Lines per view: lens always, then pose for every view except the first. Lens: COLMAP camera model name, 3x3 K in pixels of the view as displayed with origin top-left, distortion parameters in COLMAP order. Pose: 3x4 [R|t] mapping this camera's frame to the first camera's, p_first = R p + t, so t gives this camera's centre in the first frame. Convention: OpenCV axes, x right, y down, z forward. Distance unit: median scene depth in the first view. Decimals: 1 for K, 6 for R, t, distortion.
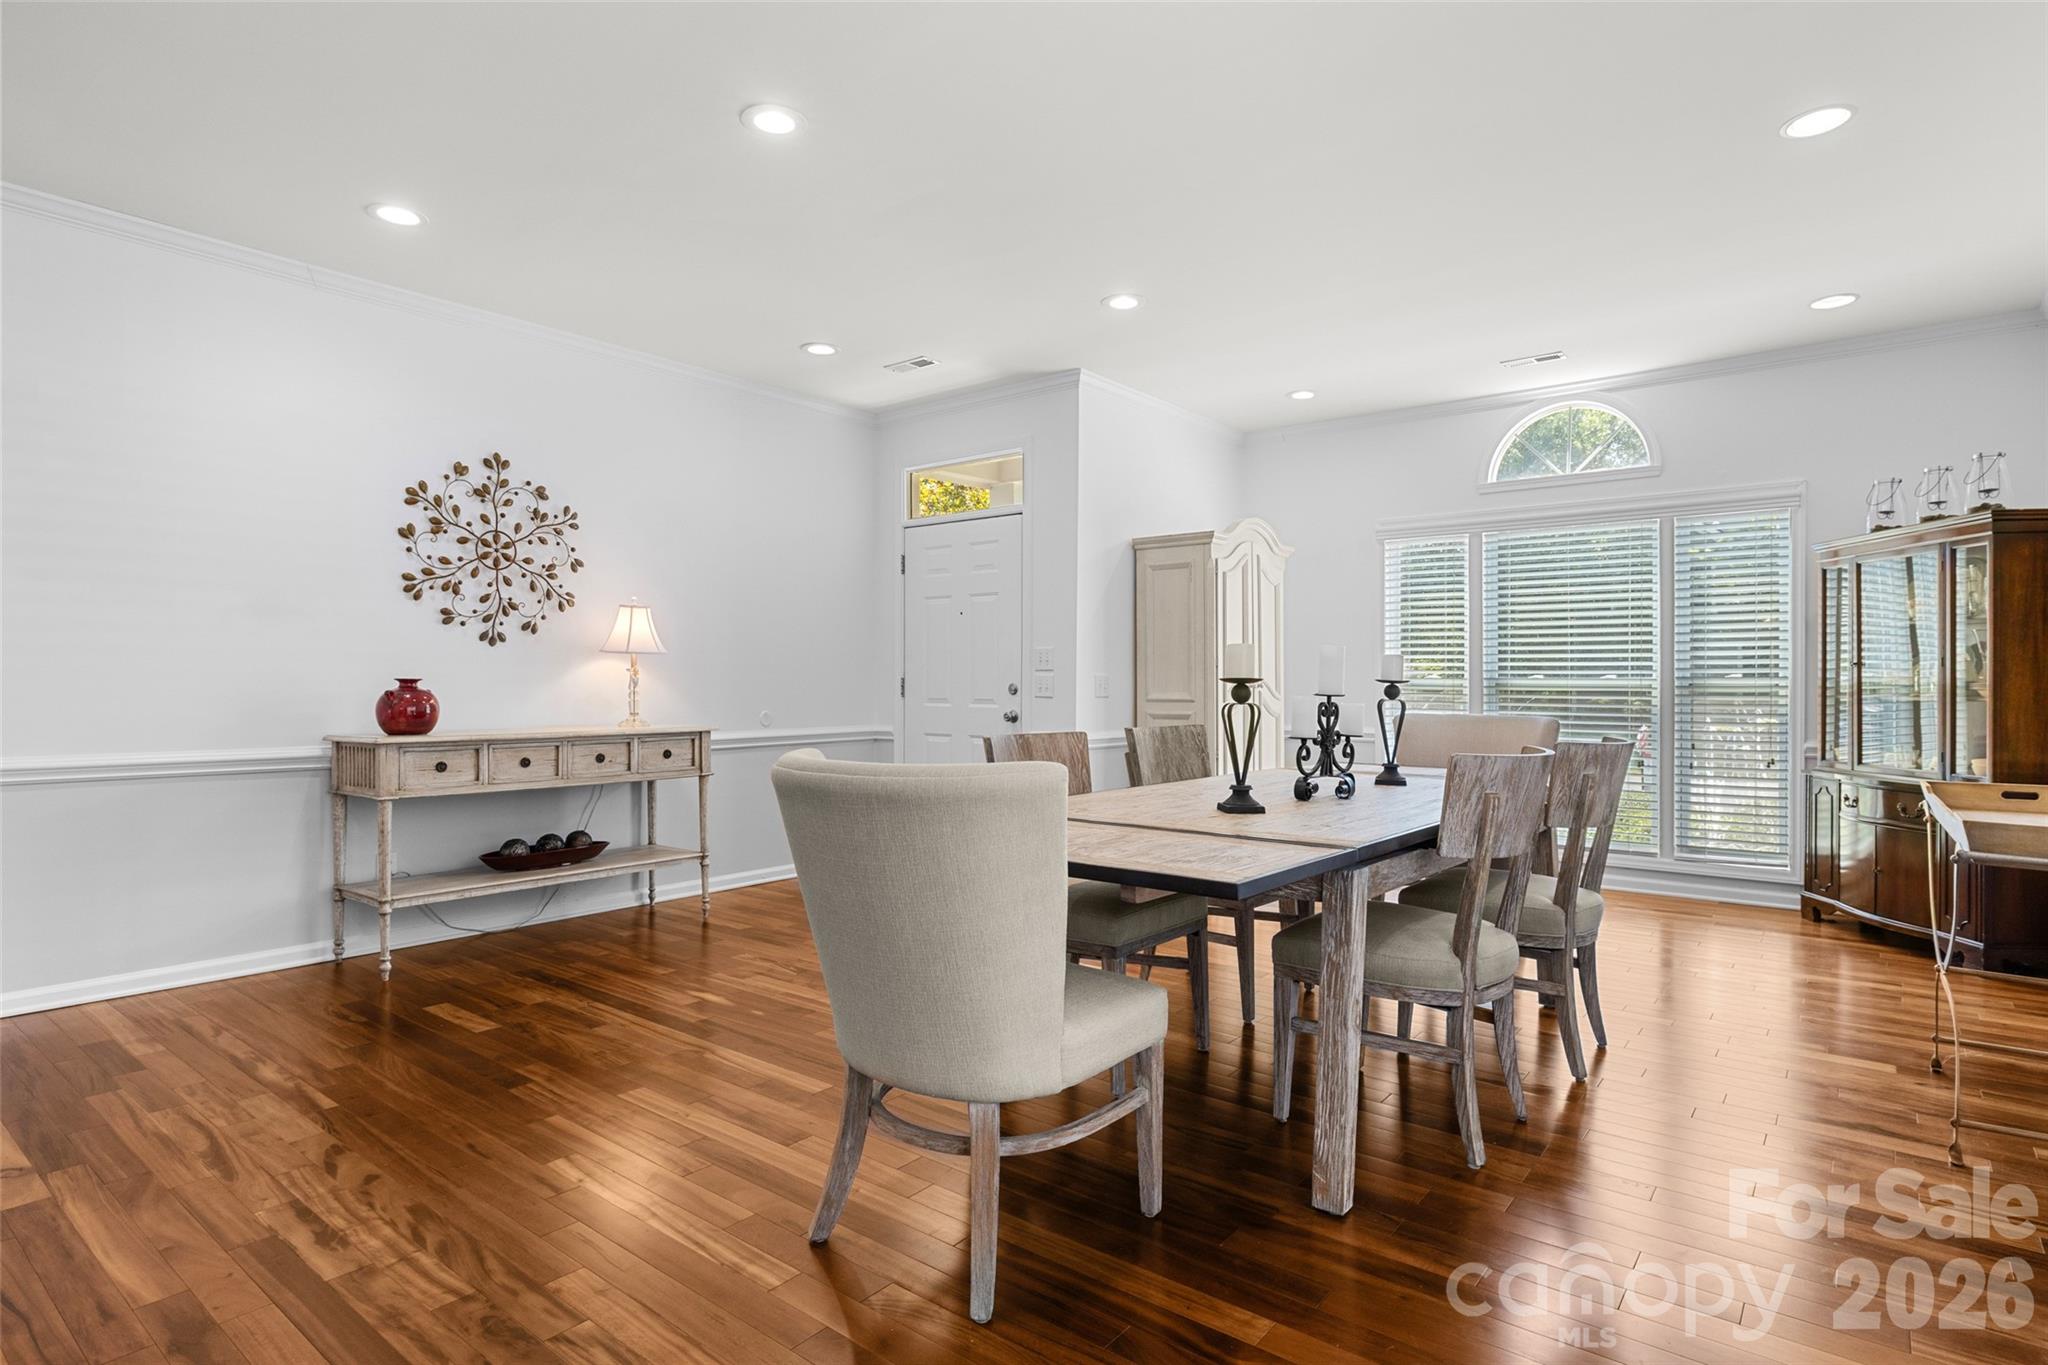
lens RADIAL K [[1062.3, 0, 1017.4], [0, 1062.3, 679.3], [0, 0, 1]] dist [-0.002292, -0.000433]
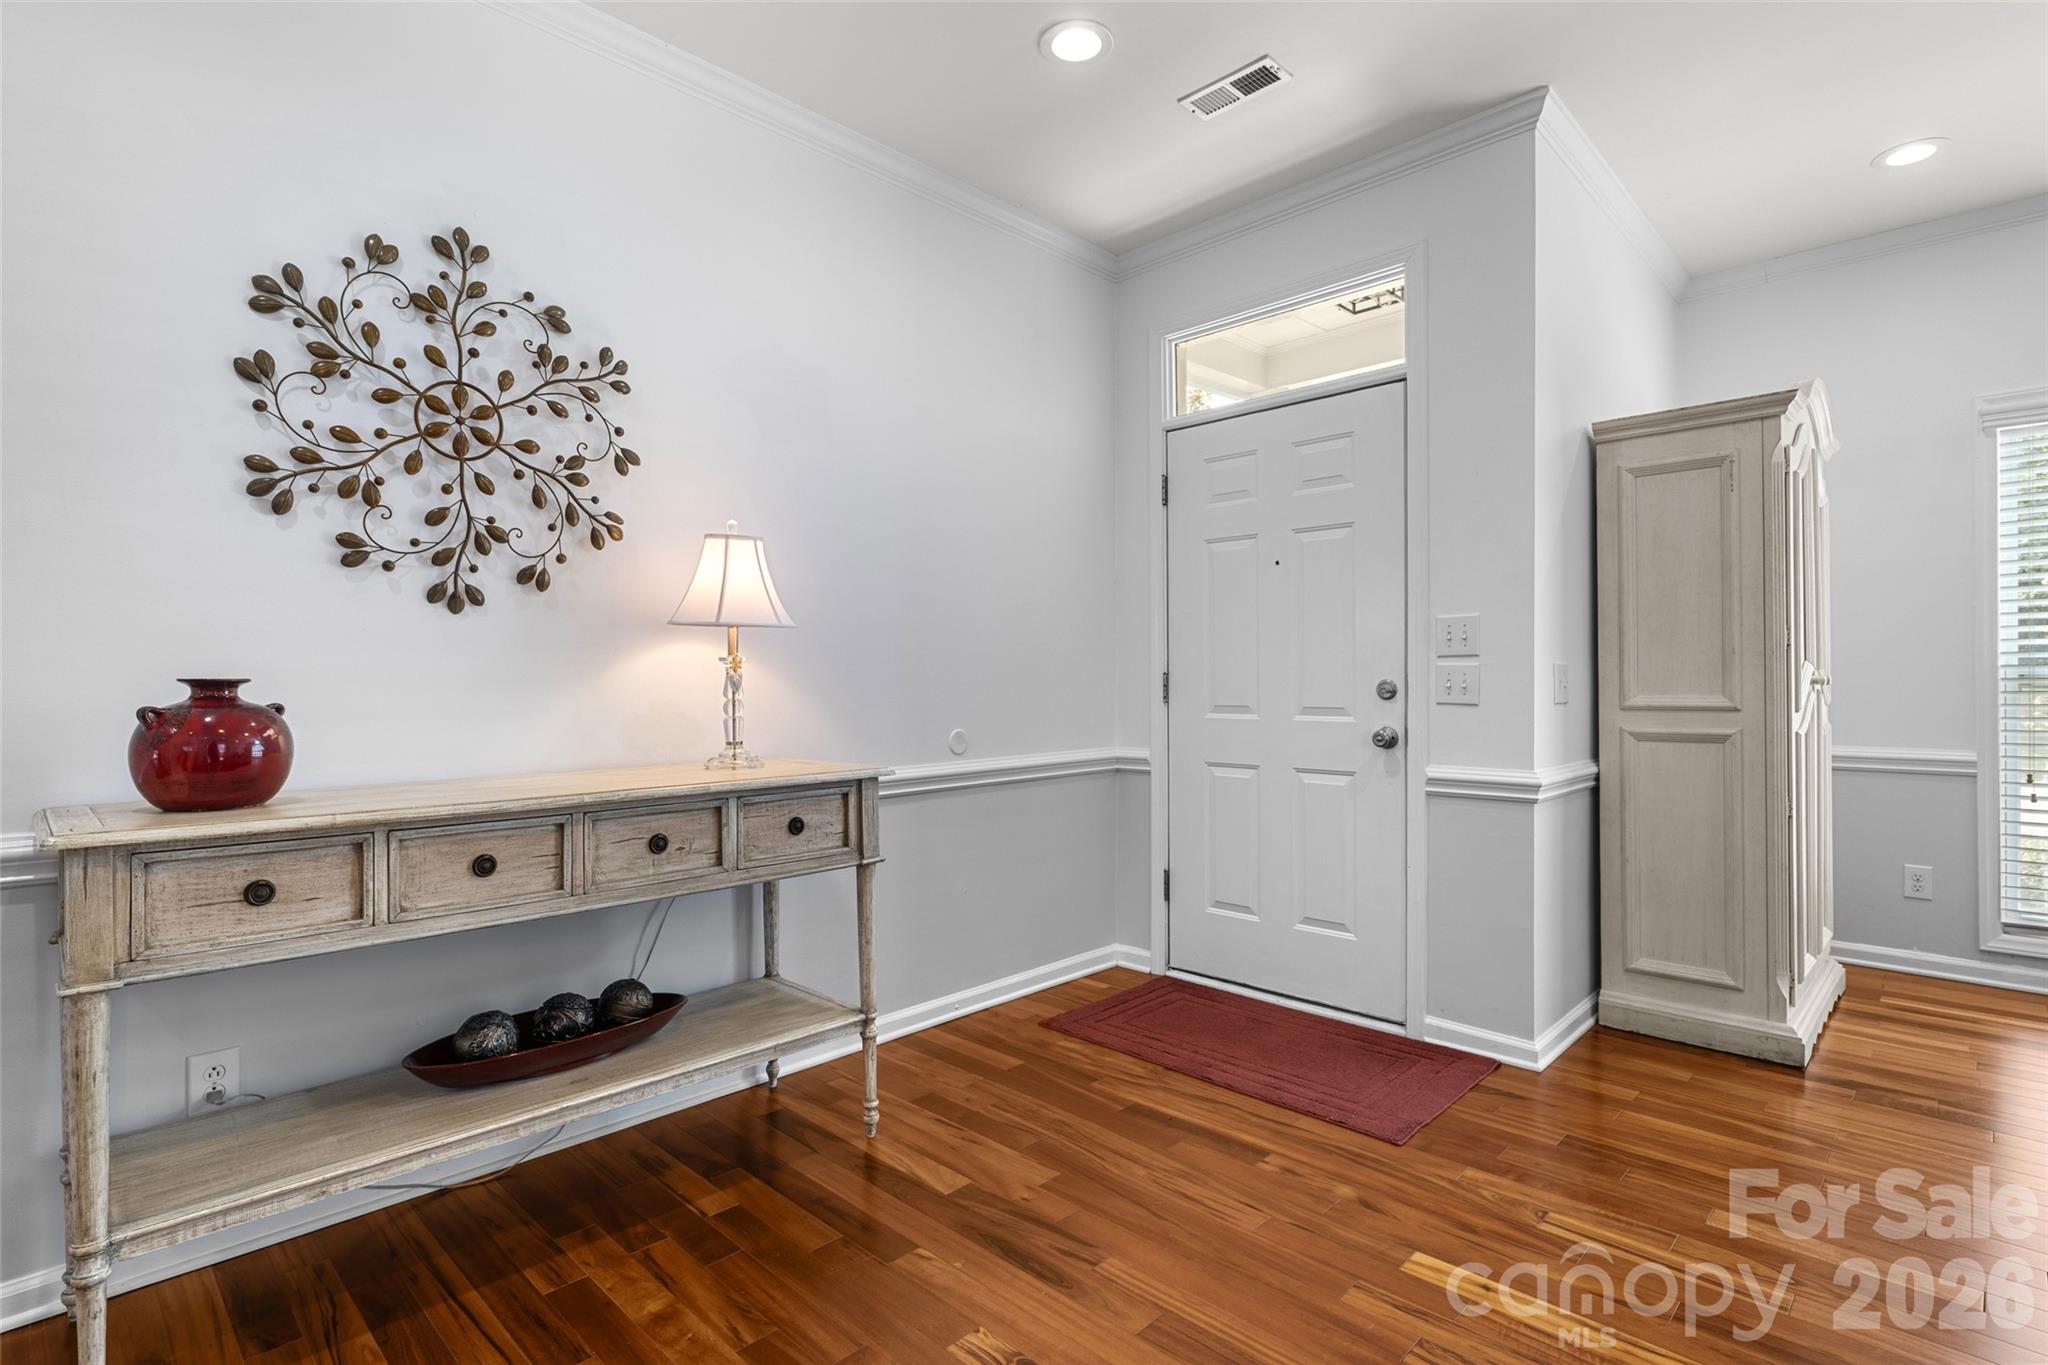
lens RADIAL K [[1001.3, 0, 1022.7], [0, 1001.3, 678.6], [0, 0, 1]] dist [0.001548, 0.000142]
pose [[0.994778, -0.007401, -0.101789, -0.181008], [0.007651, 0.999969, 0.002065, 0.000651], [0.101770, -0.002833, 0.994804, 0.560472]]
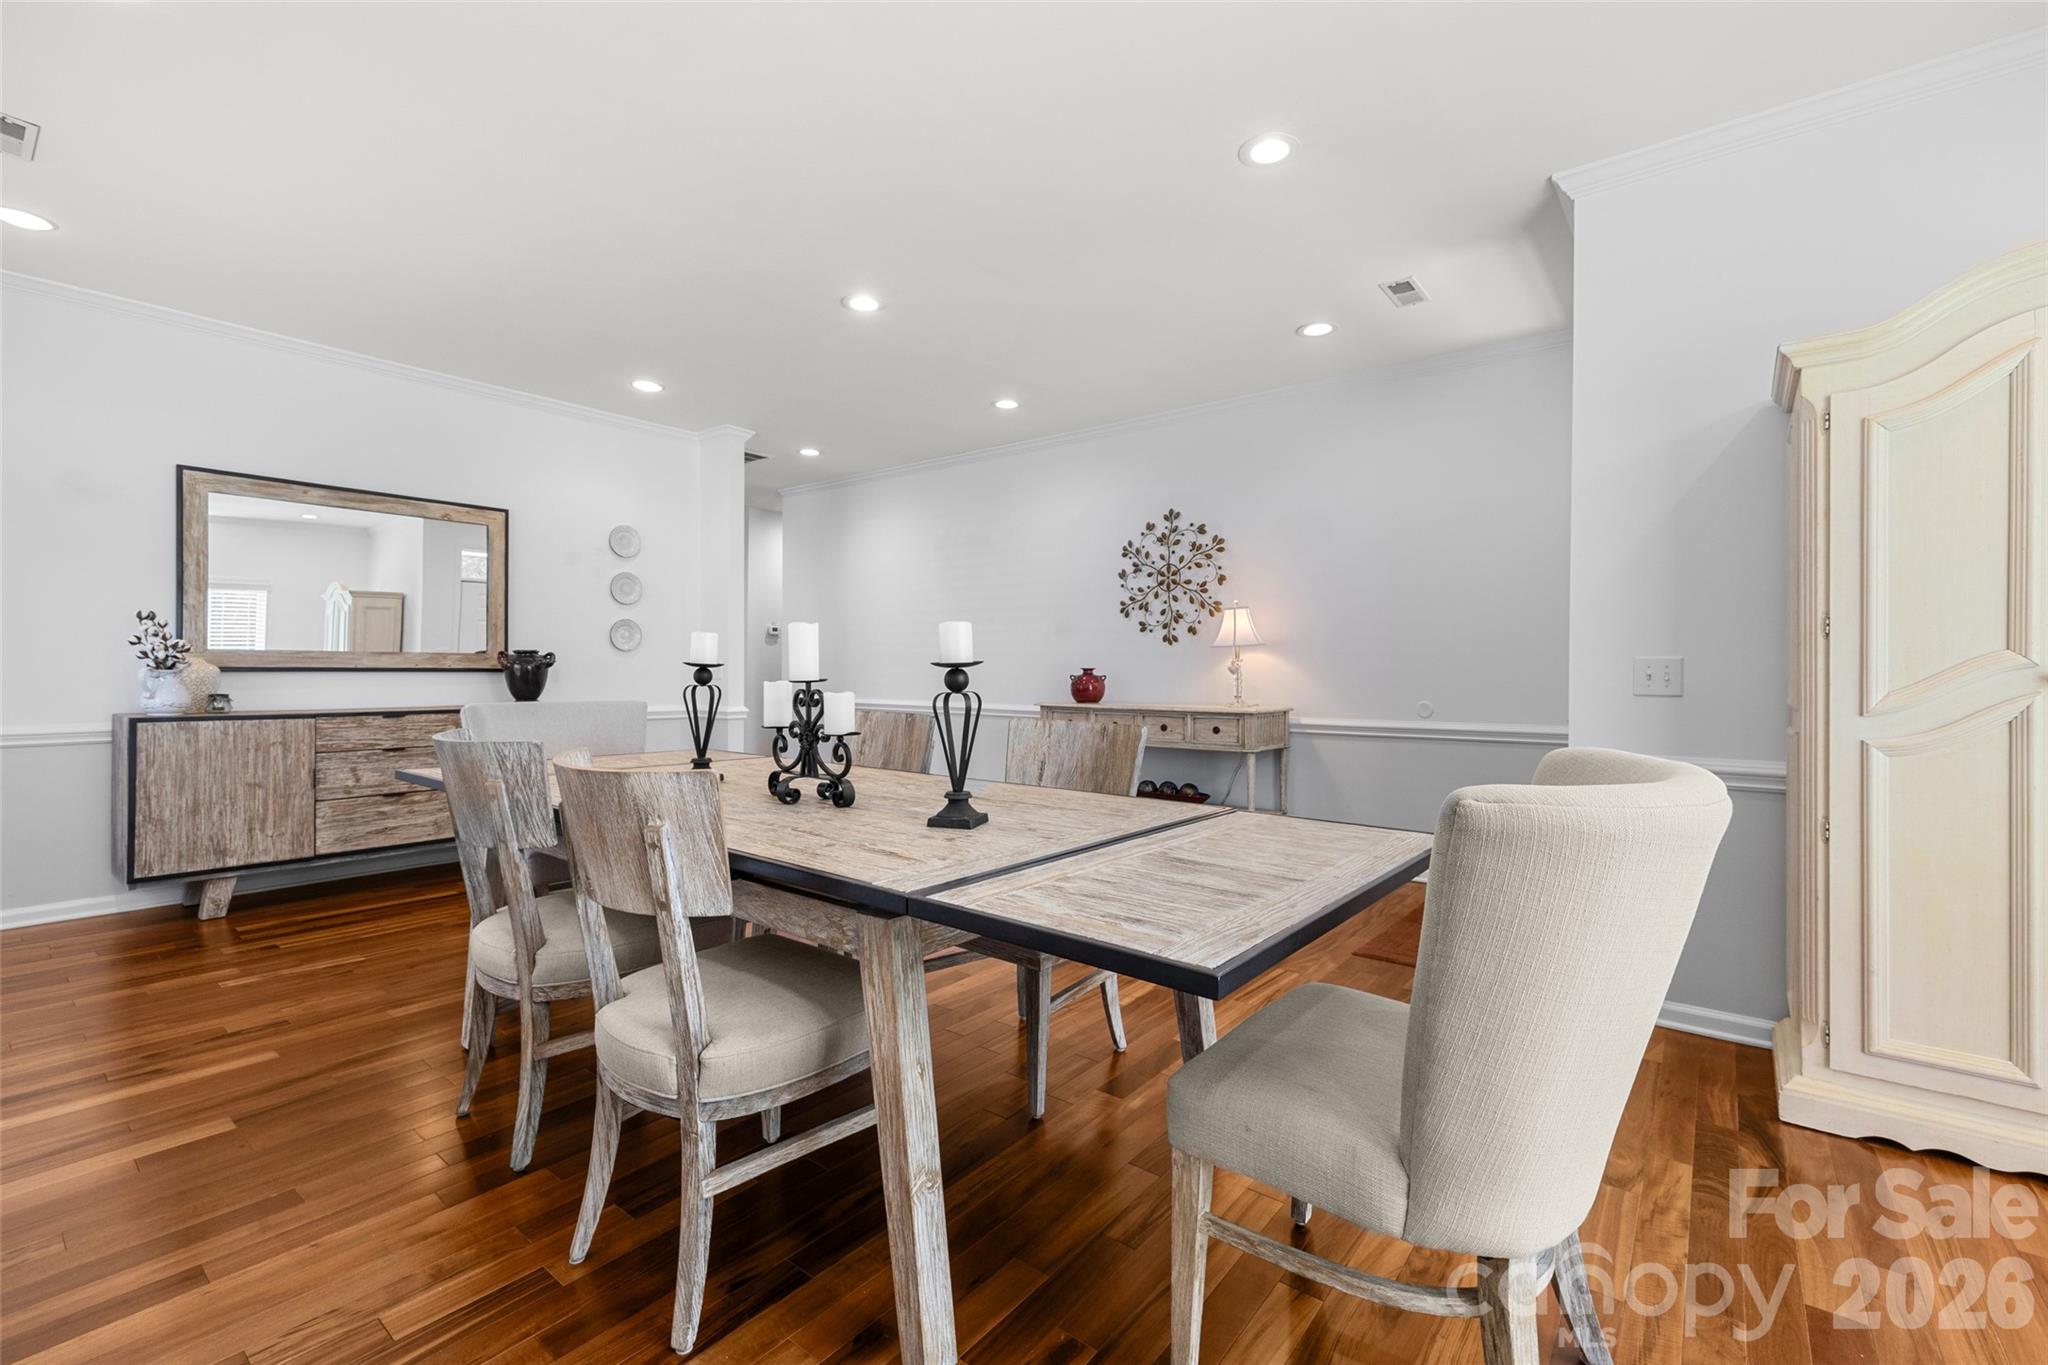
lens RADIAL K [[877.7, 0, 1025.4], [0, 877.7, 663.4], [0, 0, 1]] dist [0.003453, -0.000145]
pose [[0.006582, -0.010067, -0.999928, 0.685245], [-0.001195, 0.999949, -0.010075, 0.005160], [0.999978, 0.001261, 0.006569, 0.804993]]
